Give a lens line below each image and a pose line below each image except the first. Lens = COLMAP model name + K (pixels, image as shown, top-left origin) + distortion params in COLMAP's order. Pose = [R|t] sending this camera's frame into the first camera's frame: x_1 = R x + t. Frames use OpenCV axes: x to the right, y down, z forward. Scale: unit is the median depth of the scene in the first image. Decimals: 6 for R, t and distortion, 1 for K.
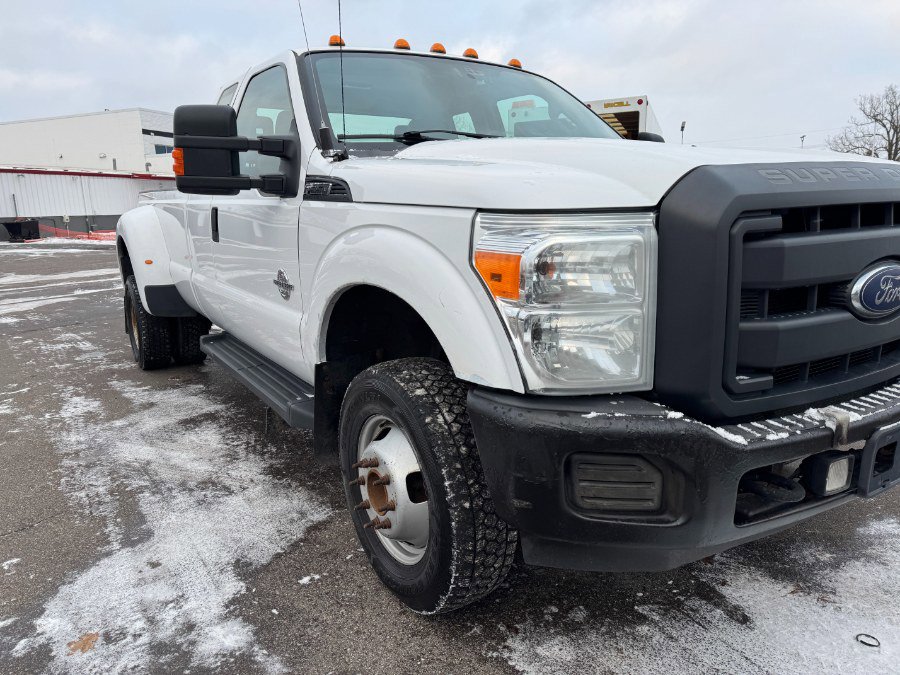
lens RADIAL K [[632.1, 0, 446.4], [0, 632.1, 340.9], [0, 0, 1]] dist [0.042943, -0.045057]
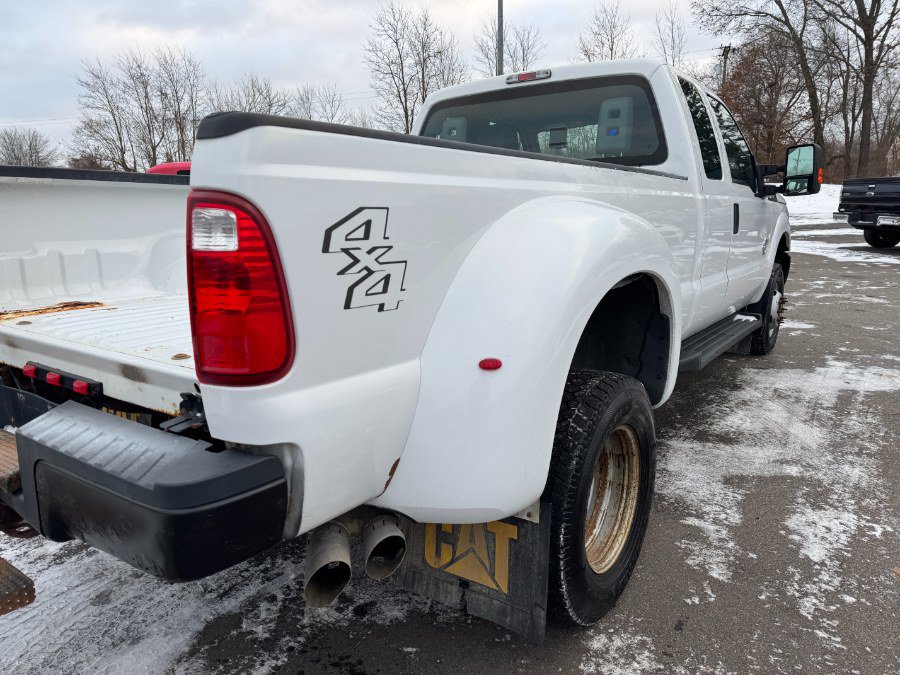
lens RADIAL K [[632.1, 0, 447.2], [0, 632.1, 334.1], [0, 0, 1]] dist [0.042943, -0.045057]
pose [[-0.364054, -0.155126, 0.918368, -1.896685], [0.216498, 0.944929, 0.245436, -0.572988], [-0.905866, 0.288176, -0.310421, 2.840639]]
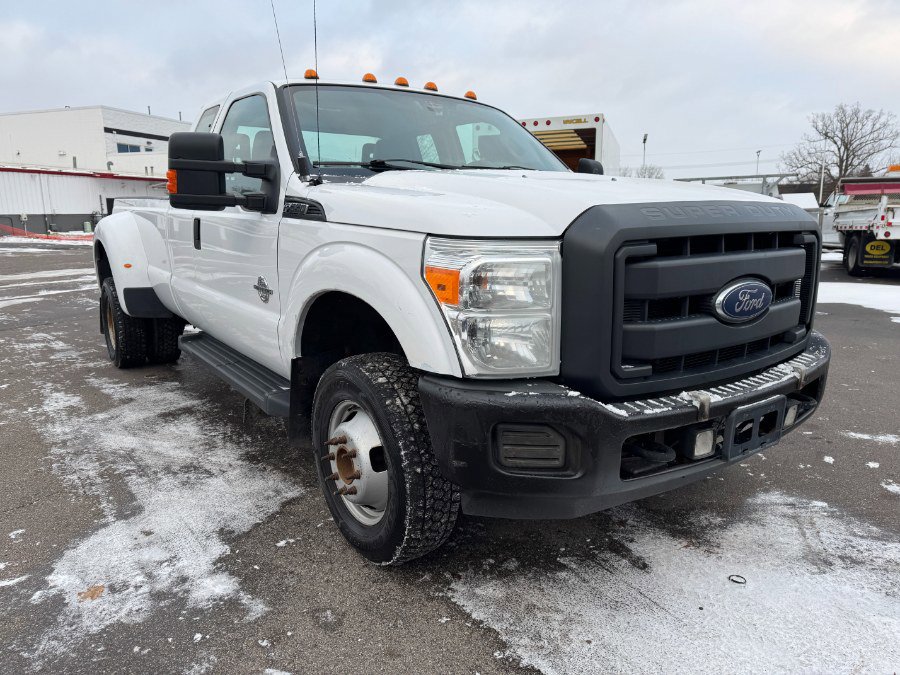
lens RADIAL K [[632.1, 0, 447.5], [0, 632.1, 341.5], [0, 0, 1]] dist [0.042943, -0.045057]
pose [[0.998474, 0.008482, 0.054575, 0.014624], [-0.008092, 0.999940, -0.007370, 0.011951], [-0.054634, 0.006917, 0.998482, -0.183452]]
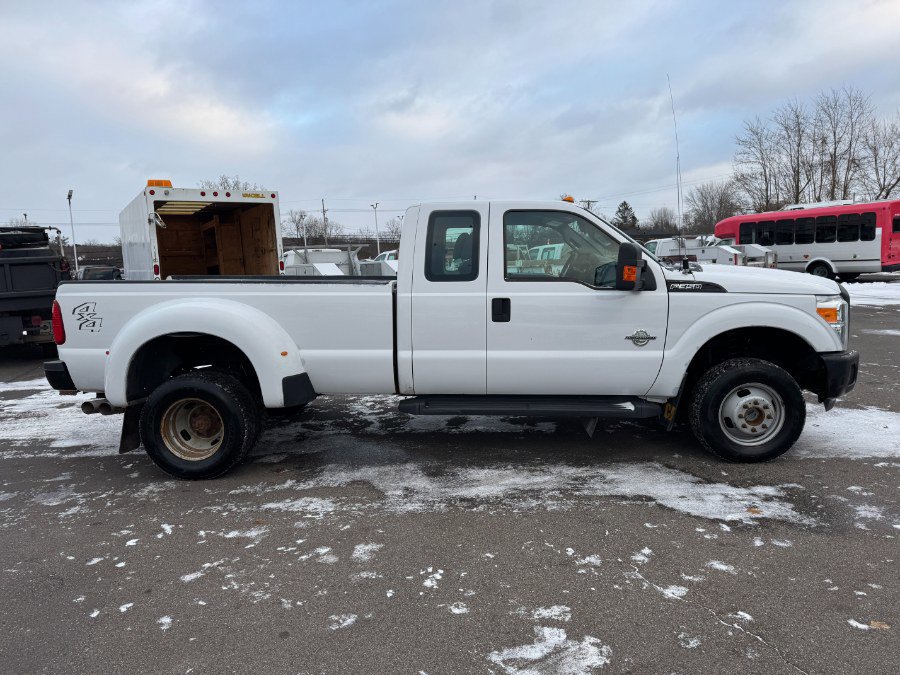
lens RADIAL K [[632.1, 0, 453.8], [0, 632.1, 327.2], [0, 0, 1]] dist [0.042943, -0.045057]
pose [[0.579243, -0.075363, 0.811663, -2.361078], [0.176517, 0.983688, -0.034636, -0.174432], [-0.795813, 0.163335, 0.583098, 0.419699]]
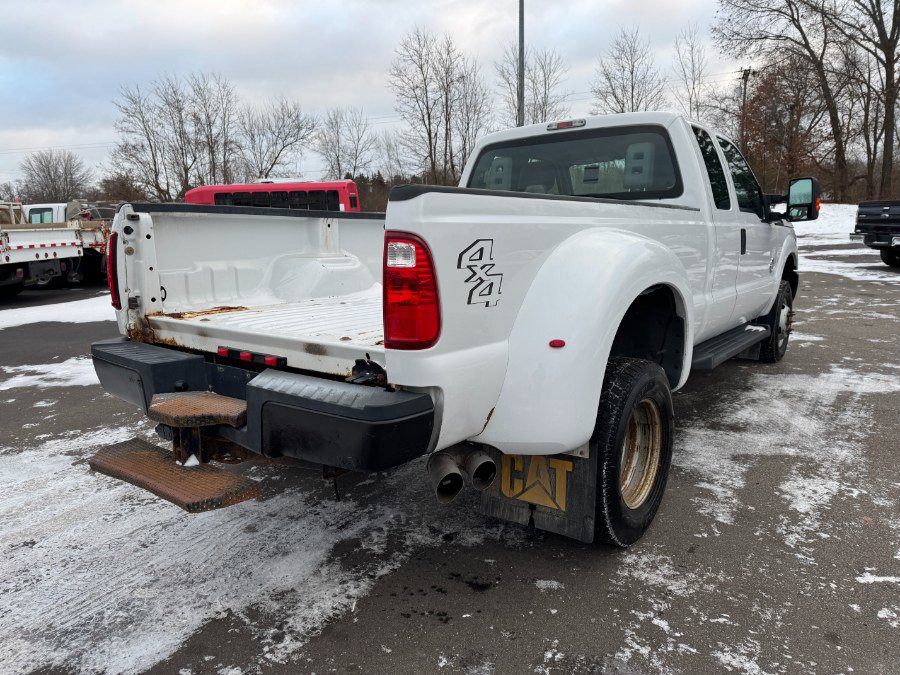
lens RADIAL K [[632.1, 0, 445.9], [0, 632.1, 329.5], [0, 0, 1]] dist [0.042943, -0.045057]
pose [[-0.332292, -0.123468, 0.935060, -2.168180], [0.218355, 0.954391, 0.203617, -0.629680], [-0.917553, 0.271835, -0.290177, 3.041435]]
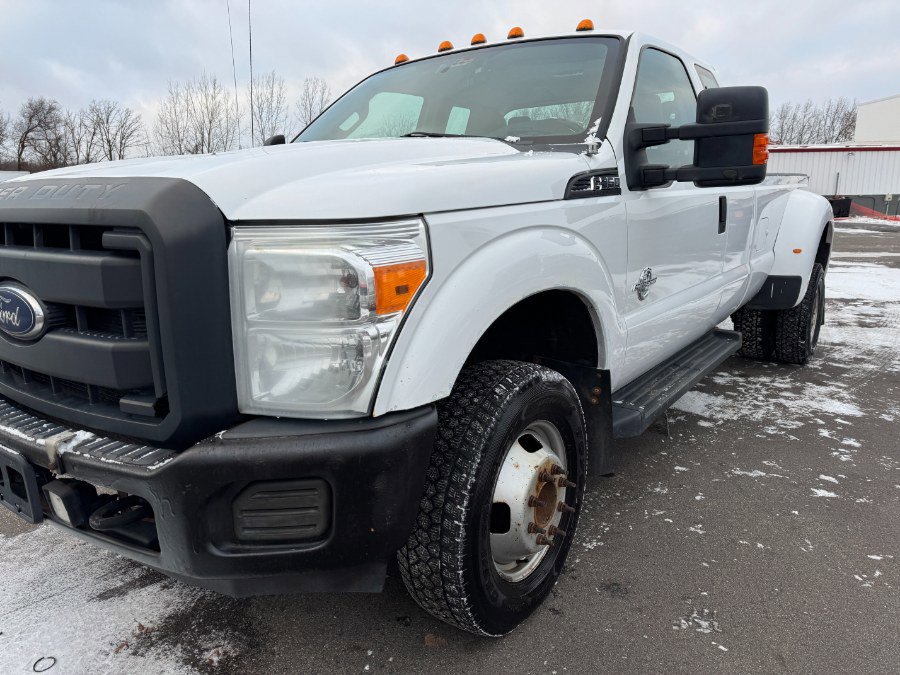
lens RADIAL K [[632.1, 0, 446.7], [0, 632.1, 338.6], [0, 0, 1]] dist [0.042943, -0.045057]
pose [[0.352537, 0.219628, -0.909660, 1.364401], [-0.190090, 0.968610, 0.160192, -0.241496], [0.916288, 0.116443, 0.383220, 0.927318]]
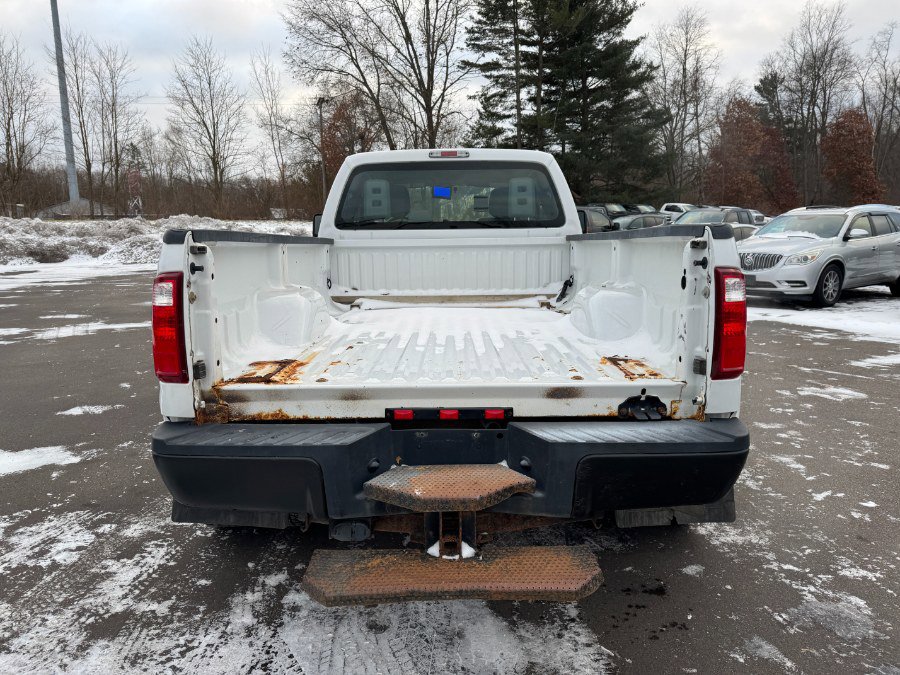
lens RADIAL K [[632.1, 0, 448.4], [0, 632.1, 332.8], [0, 0, 1]] dist [0.042943, -0.045057]
pose [[-0.836623, -0.053487, 0.545161, -1.505631], [0.142147, 0.939931, 0.310362, -0.847197], [-0.529014, 0.337149, -0.778765, 3.763513]]
